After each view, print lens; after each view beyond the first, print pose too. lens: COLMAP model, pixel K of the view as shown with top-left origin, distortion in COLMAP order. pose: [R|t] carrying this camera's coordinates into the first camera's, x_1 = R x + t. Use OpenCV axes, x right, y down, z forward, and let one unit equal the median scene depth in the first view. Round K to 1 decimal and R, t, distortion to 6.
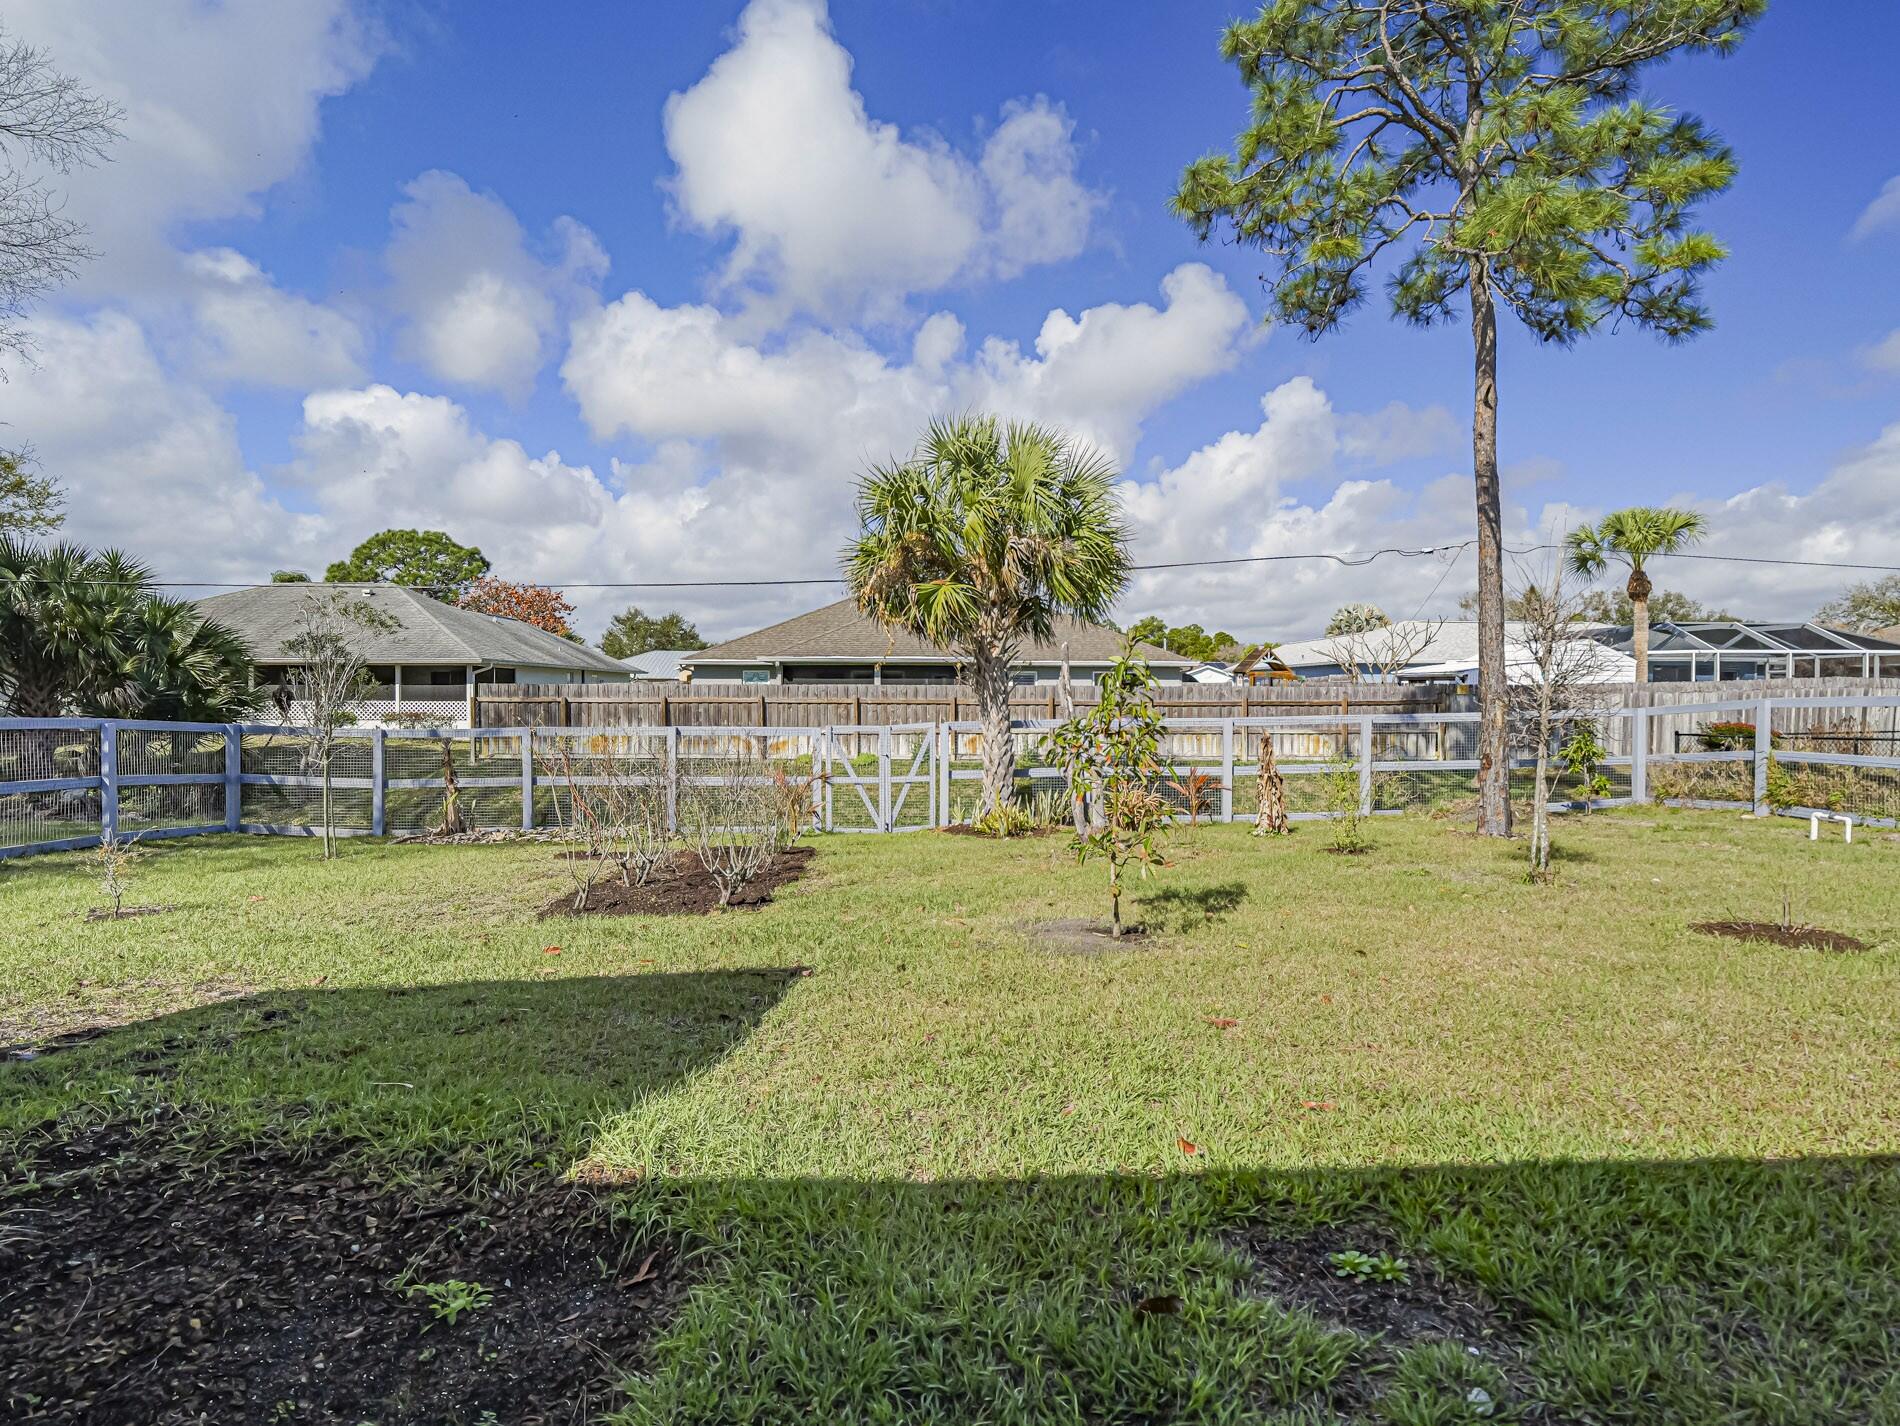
lens RADIAL K [[896.9, 0, 958.8], [0, 896.9, 713.0], [0, 0, 1]] dist [-0.000128, -0.000515]
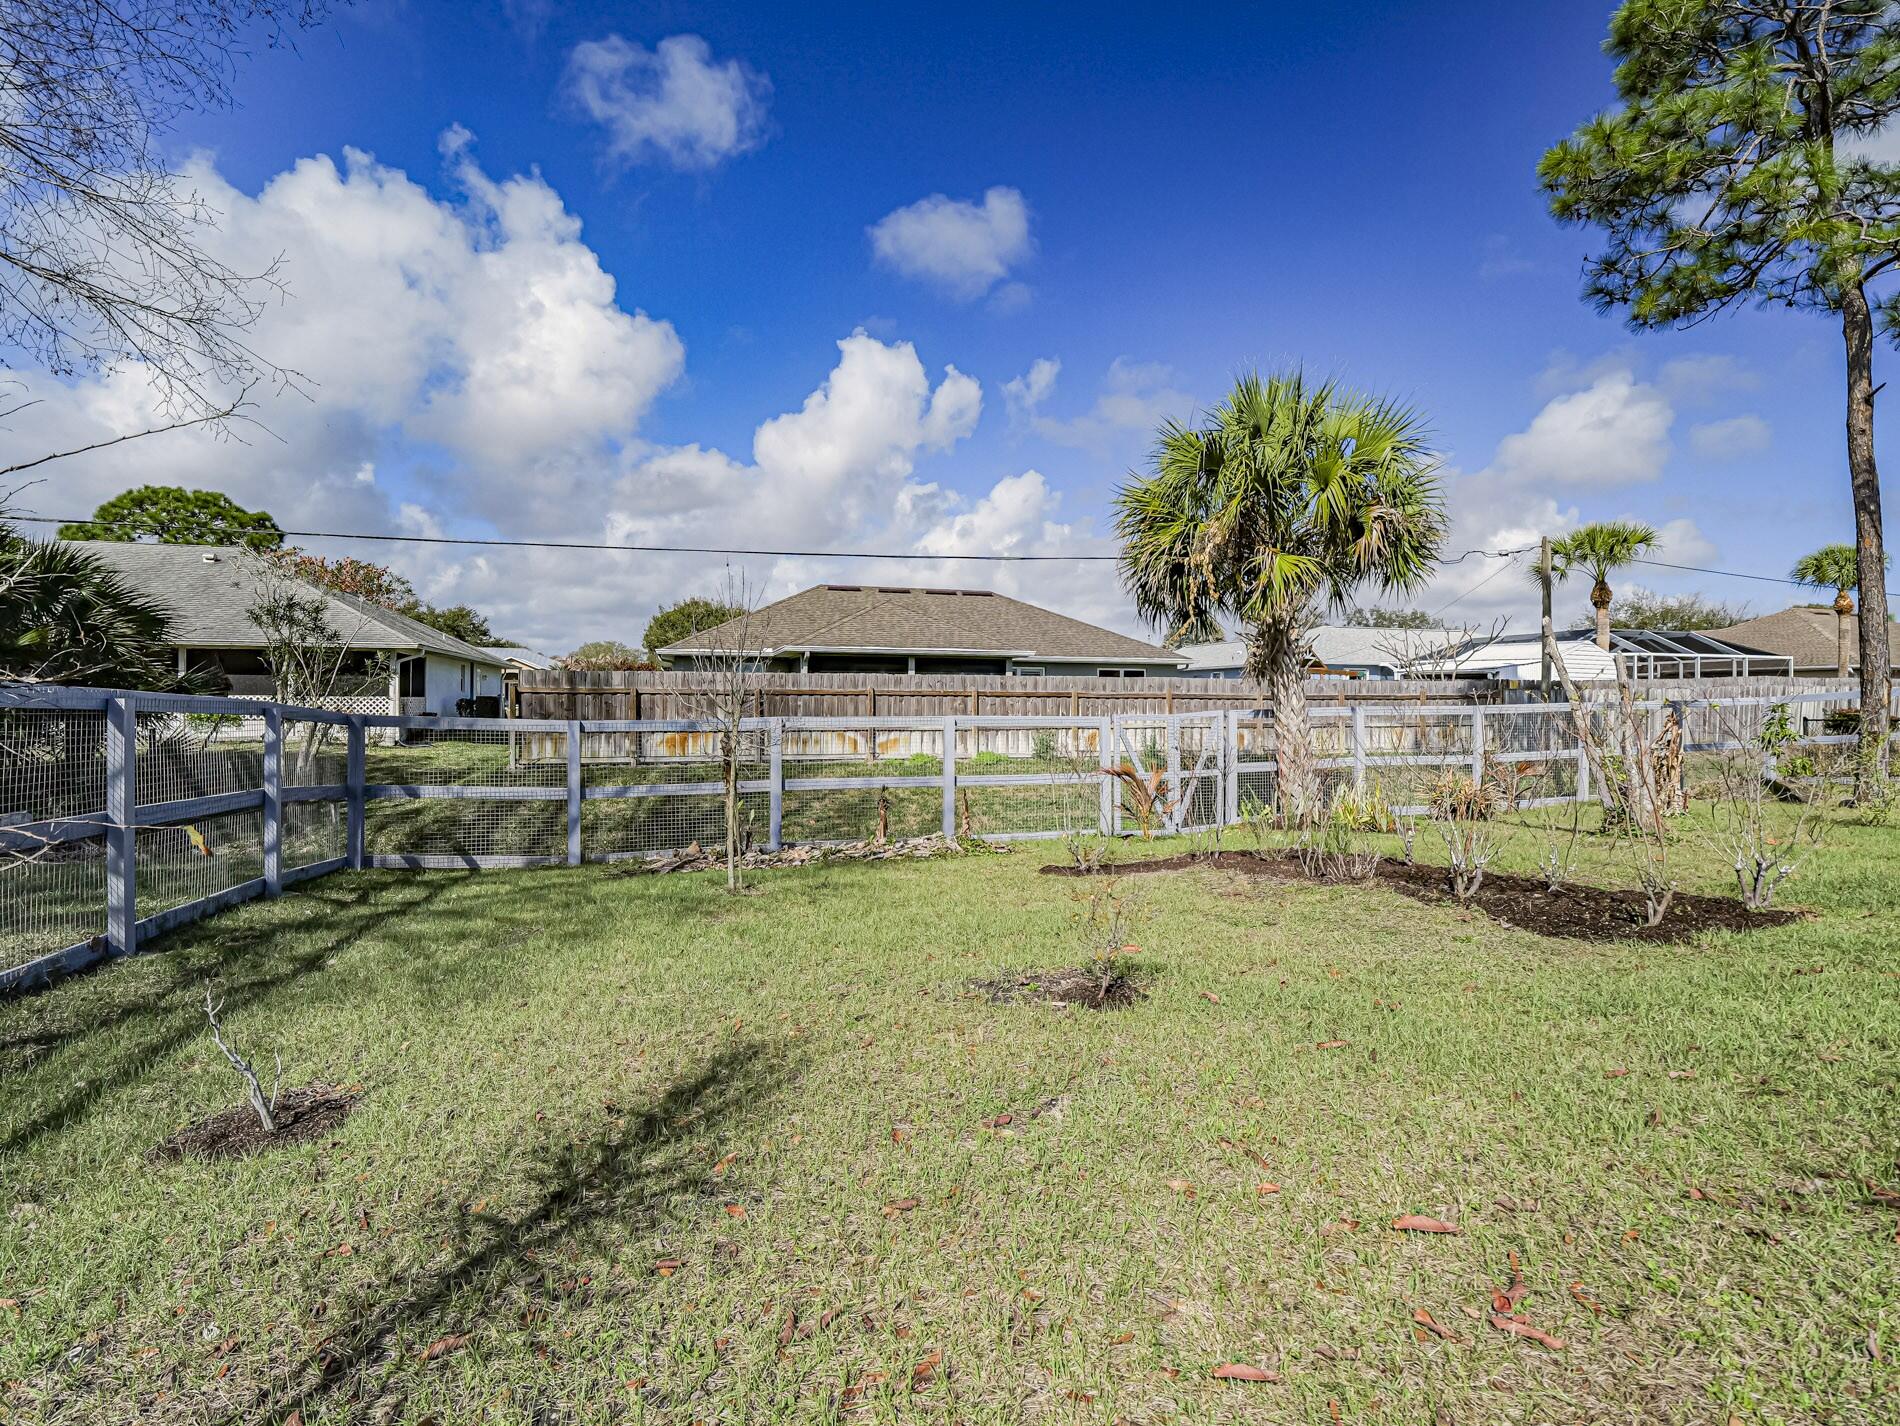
lens RADIAL K [[896.9, 0, 946.6], [0, 896.9, 719.4], [0, 0, 1]] dist [-0.000128, -0.000515]
pose [[0.969481, -0.003722, 0.245138, -0.352552], [0.003133, 0.999991, 0.002793, 0.010529], [-0.245147, -0.001940, 0.969484, 0.126726]]
